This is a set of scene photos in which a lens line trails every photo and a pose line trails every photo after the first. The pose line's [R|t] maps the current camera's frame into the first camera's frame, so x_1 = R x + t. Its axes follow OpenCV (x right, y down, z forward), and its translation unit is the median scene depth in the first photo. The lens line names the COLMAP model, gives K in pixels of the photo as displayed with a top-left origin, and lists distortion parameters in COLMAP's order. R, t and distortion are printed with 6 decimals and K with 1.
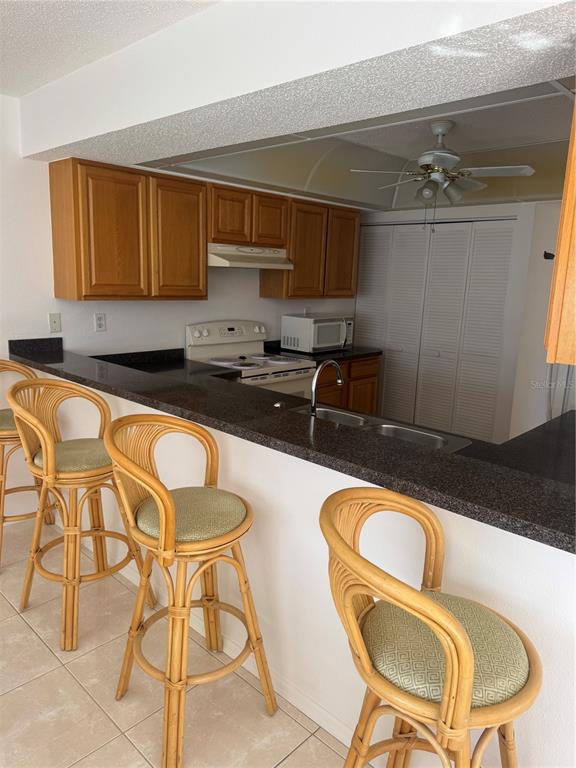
lens RADIAL K [[539.0, 0, 289.3], [0, 539.0, 382.9], [0, 0, 1]] dist [0.108990, -0.156270]
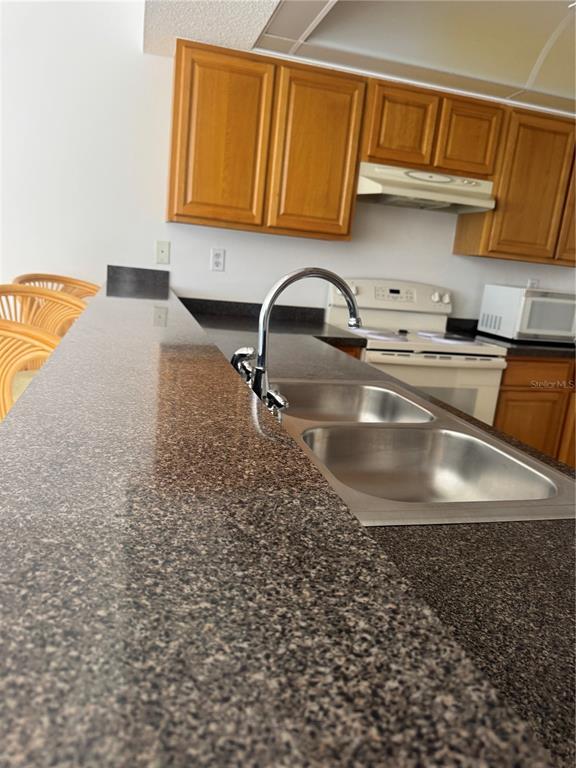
lens RADIAL K [[549.5, 0, 288.0], [0, 549.5, 384.0], [0, 0, 1]] dist [0.007978, -0.025103]
pose [[0.853687, 0.160364, -0.495481, 0.167156], [-0.167031, 0.985459, 0.031162, 0.027169], [0.493274, 0.056158, 0.868060, 0.303700]]
